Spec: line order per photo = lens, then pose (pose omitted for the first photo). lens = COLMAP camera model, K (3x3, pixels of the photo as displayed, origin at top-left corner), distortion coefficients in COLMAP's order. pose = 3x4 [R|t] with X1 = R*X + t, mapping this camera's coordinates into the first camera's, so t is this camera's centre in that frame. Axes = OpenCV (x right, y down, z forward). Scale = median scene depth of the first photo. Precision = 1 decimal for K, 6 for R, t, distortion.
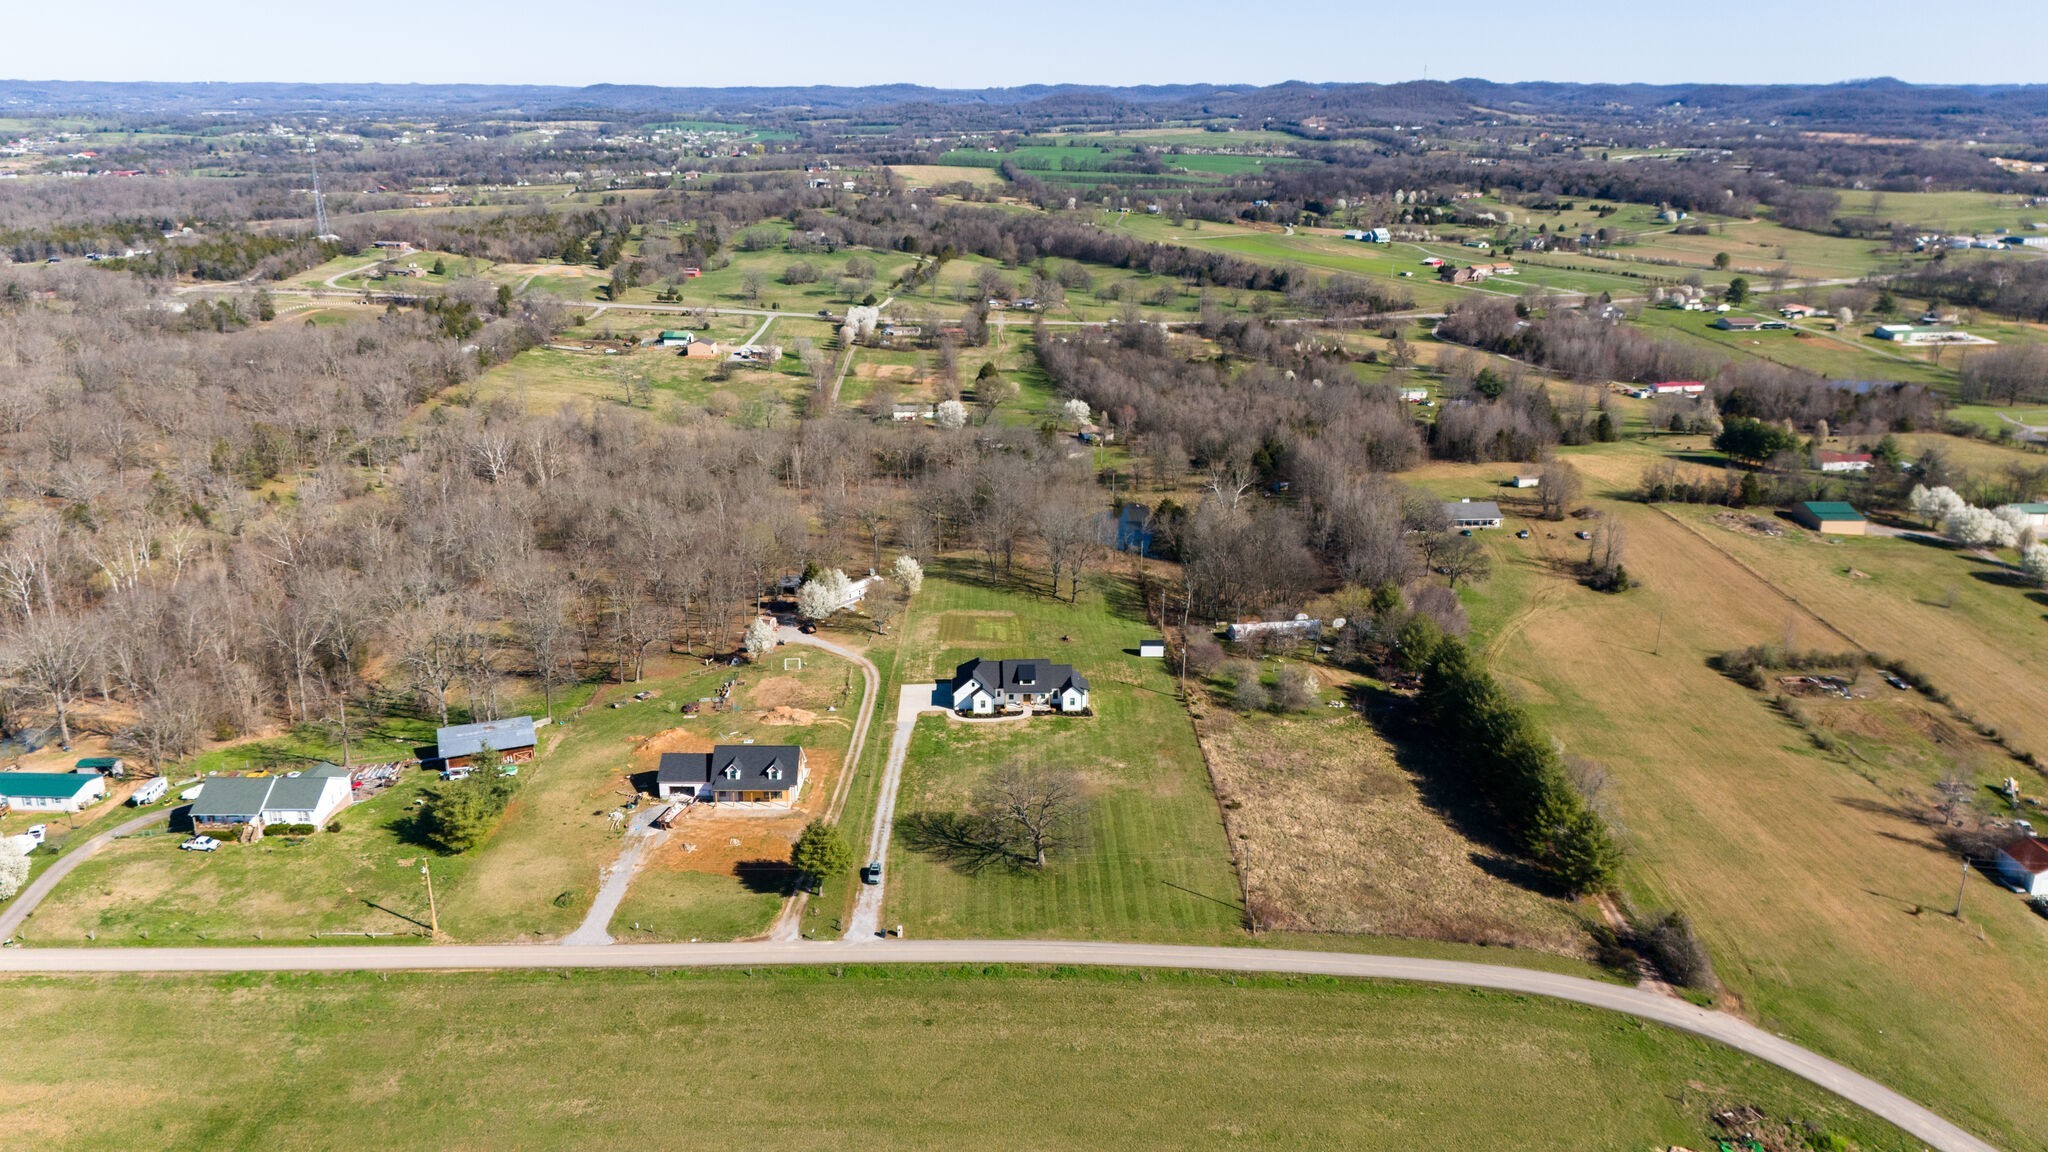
lens RADIAL K [[1496.6, 0, 1024.0], [0, 1496.6, 576.0], [0, 0, 1]] dist [0.092289, -0.108771]
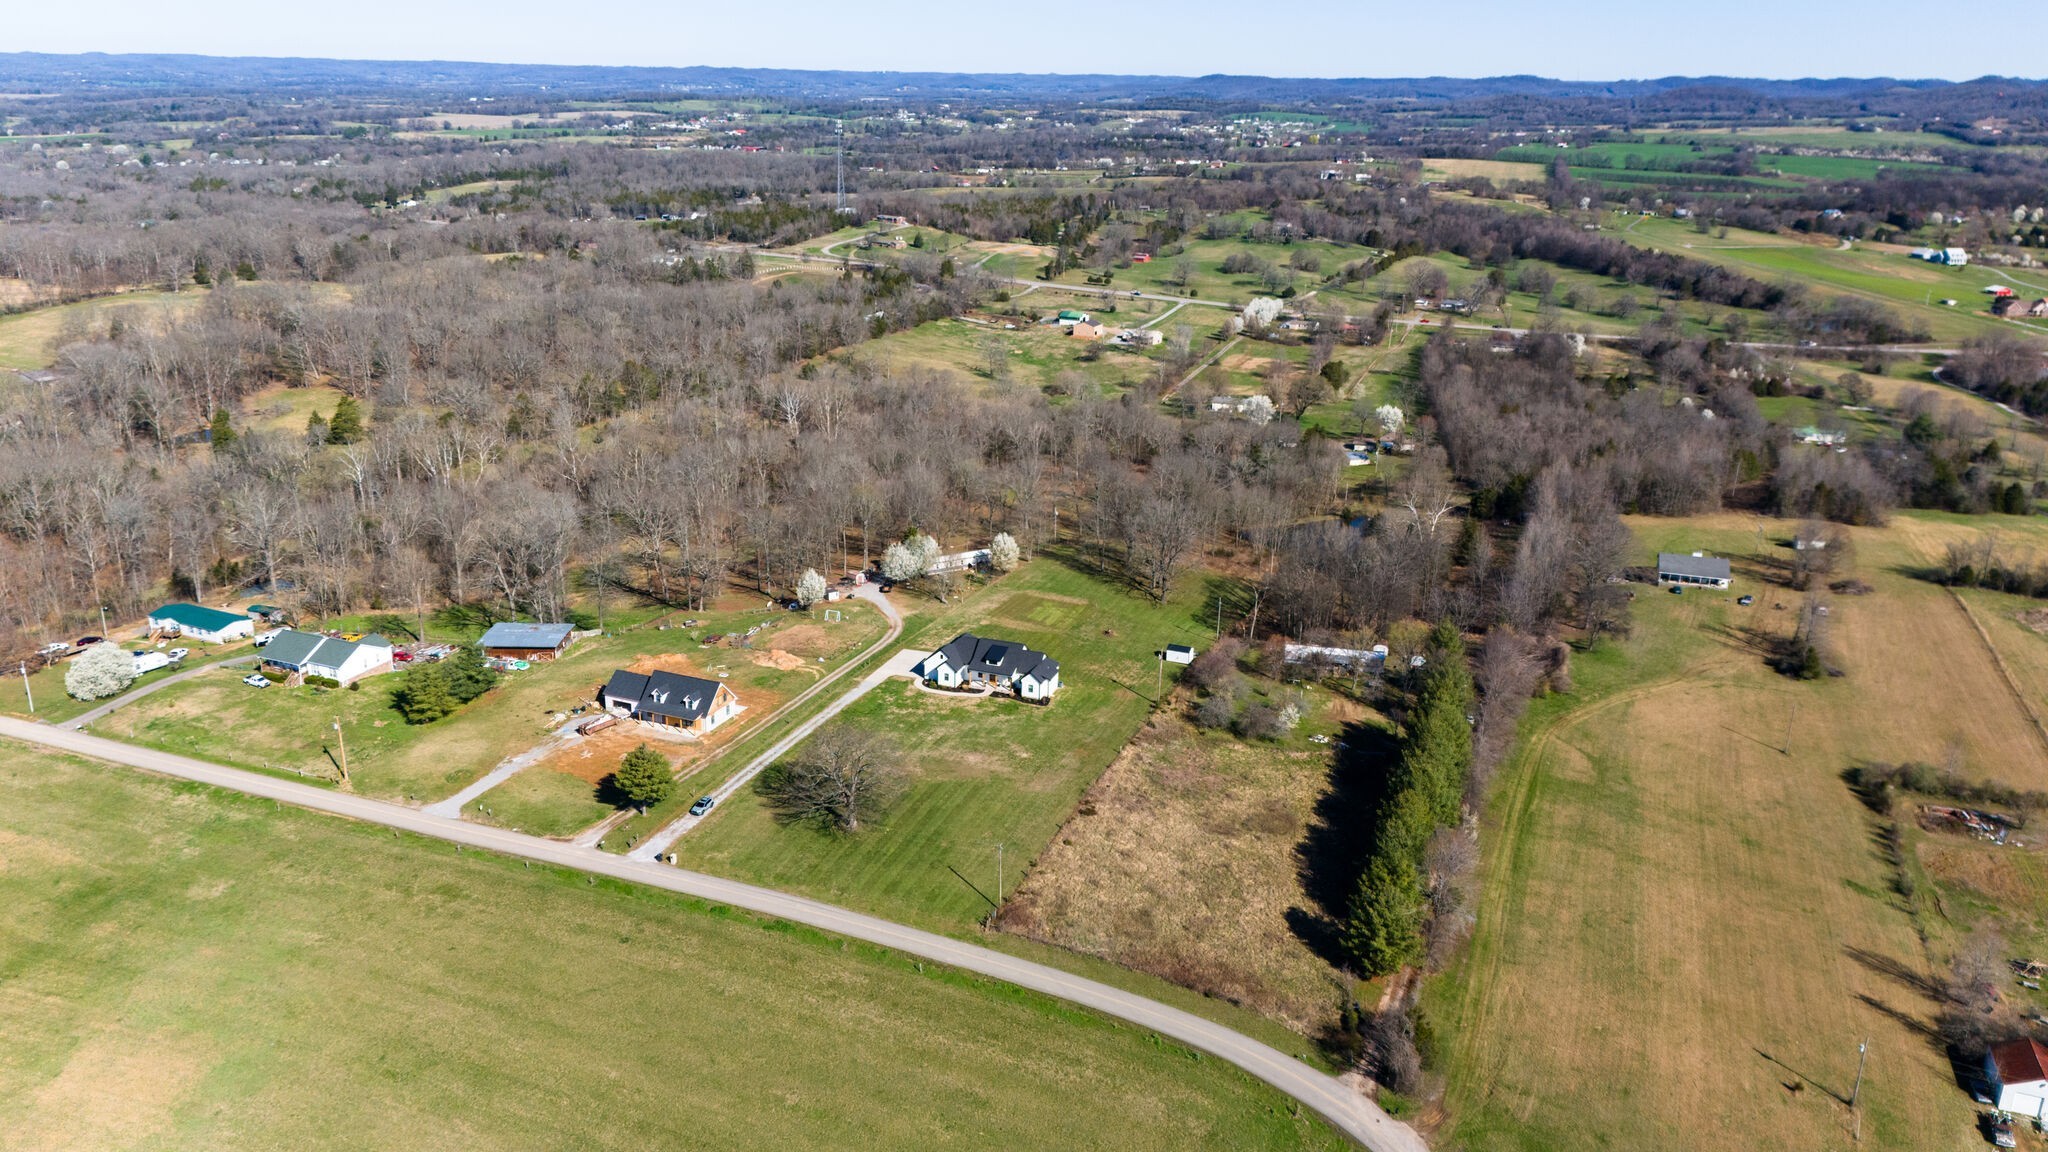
lens RADIAL K [[1496.6, 0, 1024.0], [0, 1496.6, 576.0], [0, 0, 1]] dist [0.092289, -0.108771]
pose [[0.925266, 0.131422, -0.355824, 0.250885], [-0.129670, 0.991136, 0.028885, -0.012511], [0.356466, 0.019413, 0.934106, 0.044208]]
